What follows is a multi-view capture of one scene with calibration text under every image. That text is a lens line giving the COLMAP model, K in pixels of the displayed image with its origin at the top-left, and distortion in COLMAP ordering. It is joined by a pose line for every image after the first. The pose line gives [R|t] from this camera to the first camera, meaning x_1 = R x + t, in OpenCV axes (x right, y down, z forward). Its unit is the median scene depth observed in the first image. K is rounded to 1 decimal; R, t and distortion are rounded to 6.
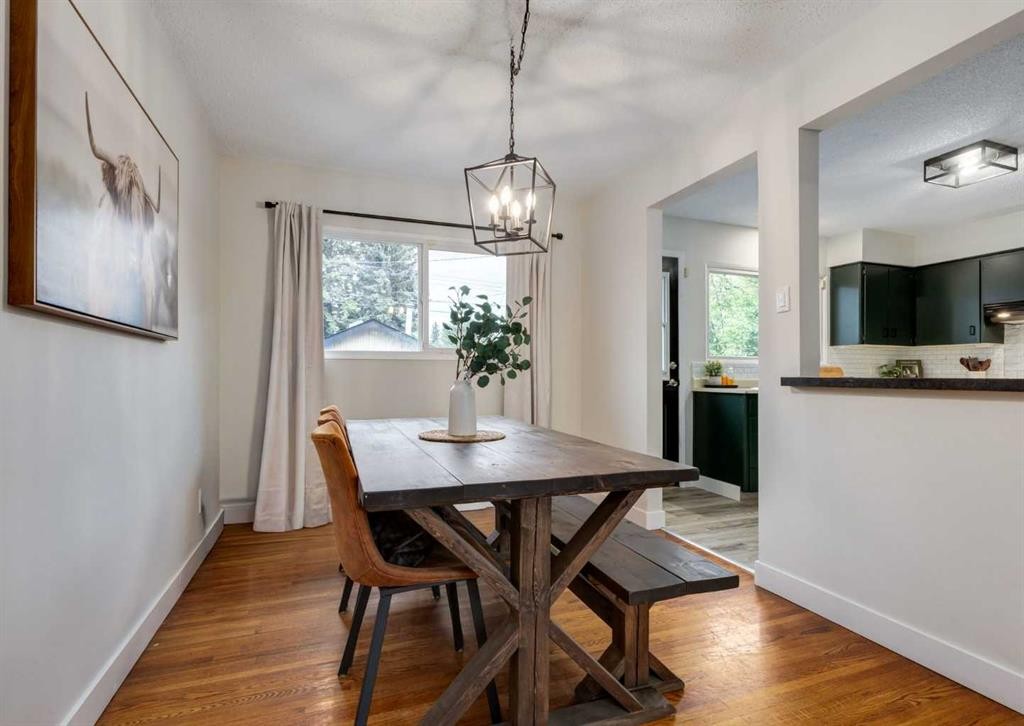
lens RADIAL K [[504.3, 0, 511.8], [0, 504.3, 372.3], [0, 0, 1]] dist [0.002386, -0.000098]
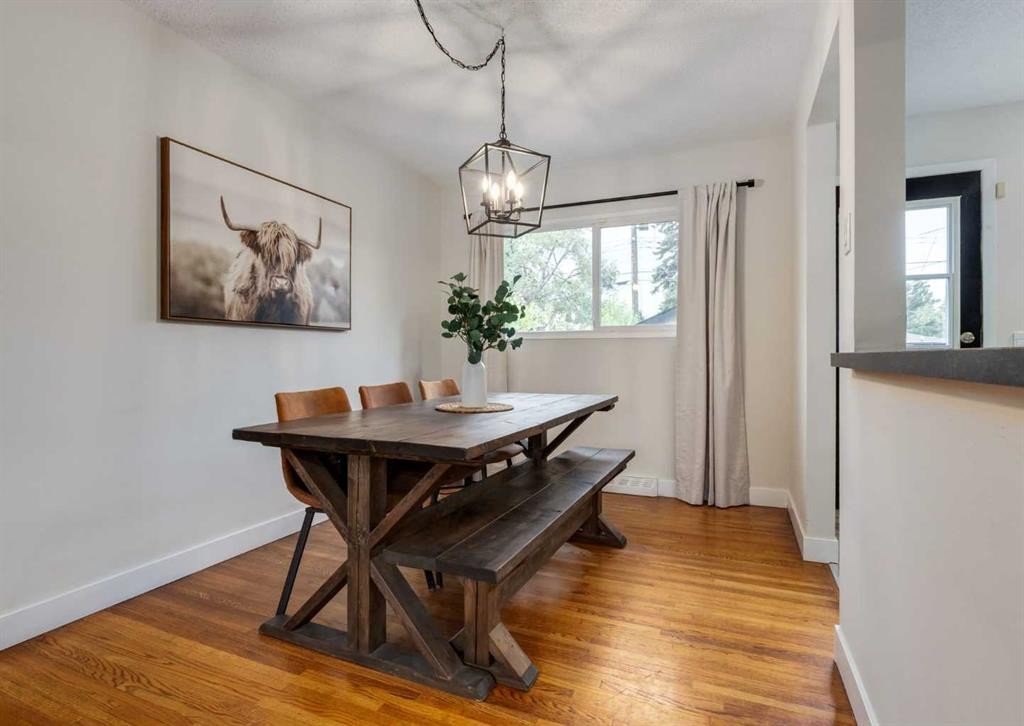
lens RADIAL K [[512.3, 0, 510.2], [0, 512.3, 356.5], [0, 0, 1]] dist [-0.004543, -0.000808]
pose [[0.722273, 0.001141, -0.691607, 0.333959], [0.005066, 0.999963, 0.006940, 0.003311], [0.691590, -0.008516, 0.722240, 0.110080]]
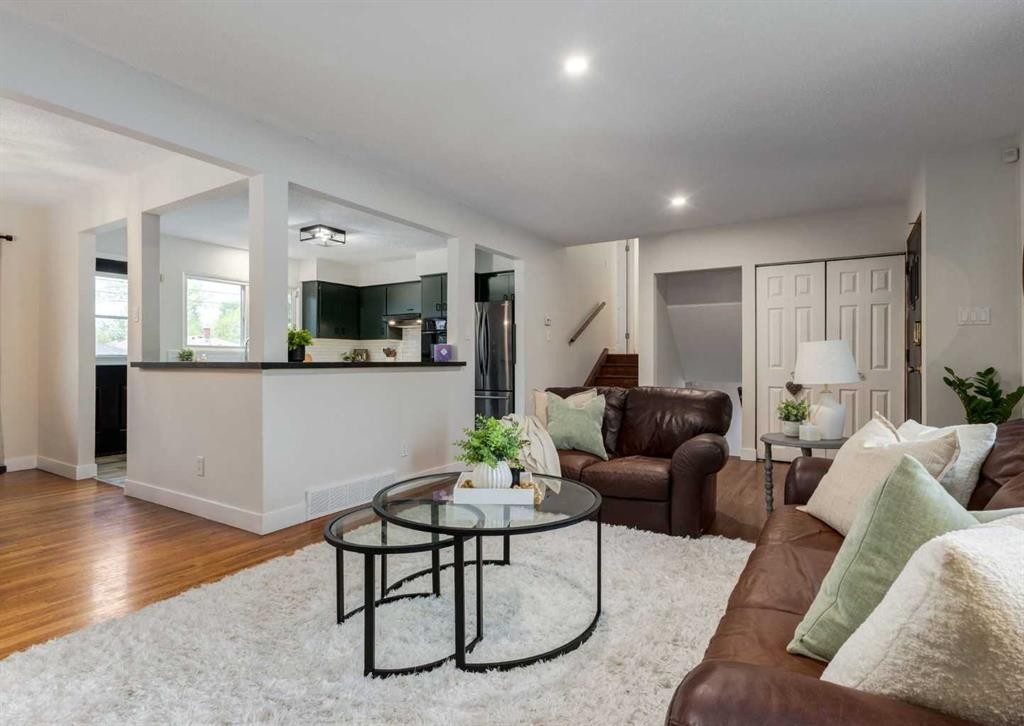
lens RADIAL K [[521.7, 0, 510.2], [0, 521.7, 358.5], [0, 0, 1]] dist [-0.000946, -0.000294]
pose [[0.788884, -0.002607, 0.614536, 0.224072], [0.000548, 0.999994, 0.003539, -0.003332], [-0.614541, -0.002455, 0.788881, -0.523844]]
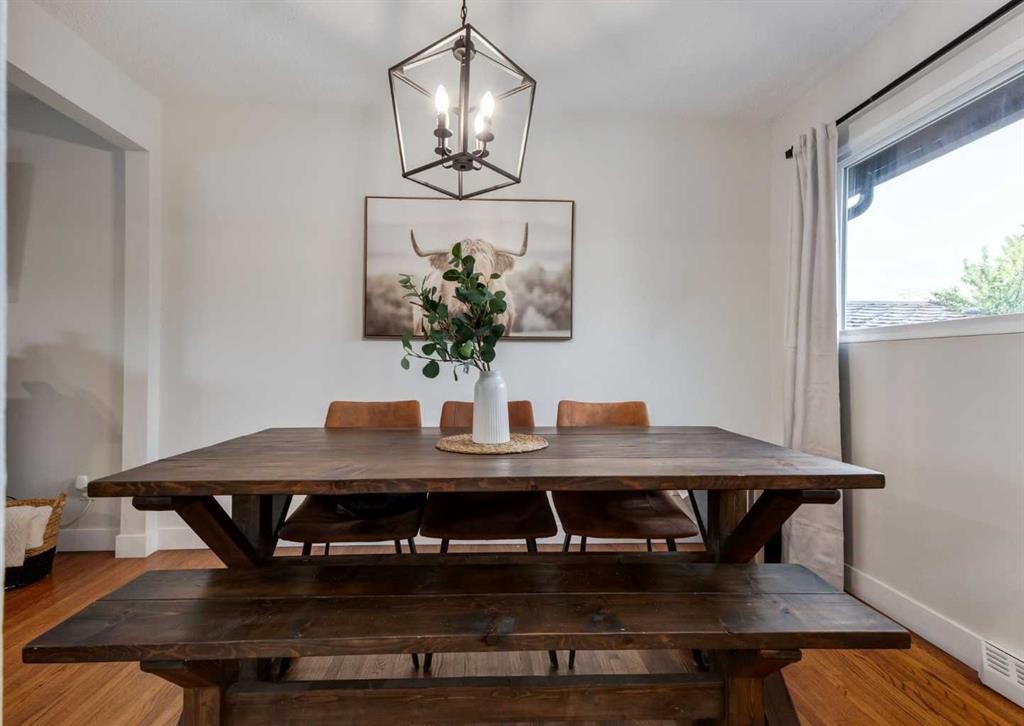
lens RADIAL K [[474.2, 0, 507.2], [0, 474.2, 358.2], [0, 0, 1]] dist [-0.001209, -0.000119]
pose [[-0.303157, -0.007005, -0.952915, 0.263502], [-0.001215, 0.999975, -0.006965, -0.001520], [0.952940, -0.000954, -0.303158, 0.564494]]
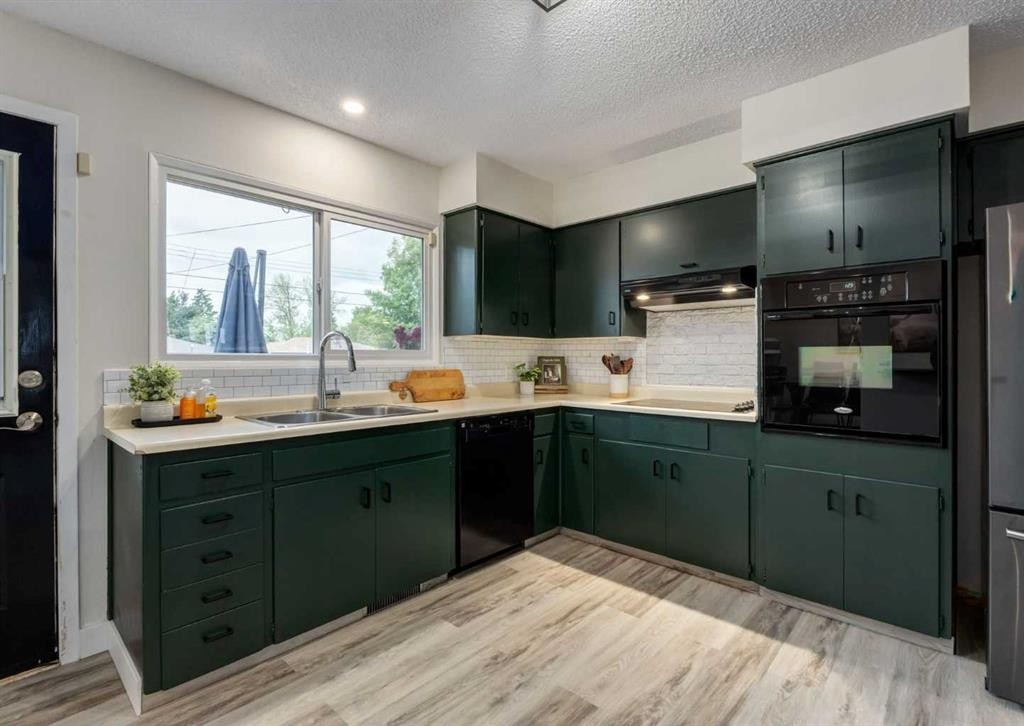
lens RADIAL K [[493.4, 0, 514.3], [0, 493.4, 356.2], [0, 0, 1]] dist [-0.002046, -0.000623]
pose [[0.890083, -0.003113, 0.455788, 0.468069], [0.001624, 0.999992, 0.003659, -0.031808], [-0.455795, -0.002517, 0.890081, 0.440165]]
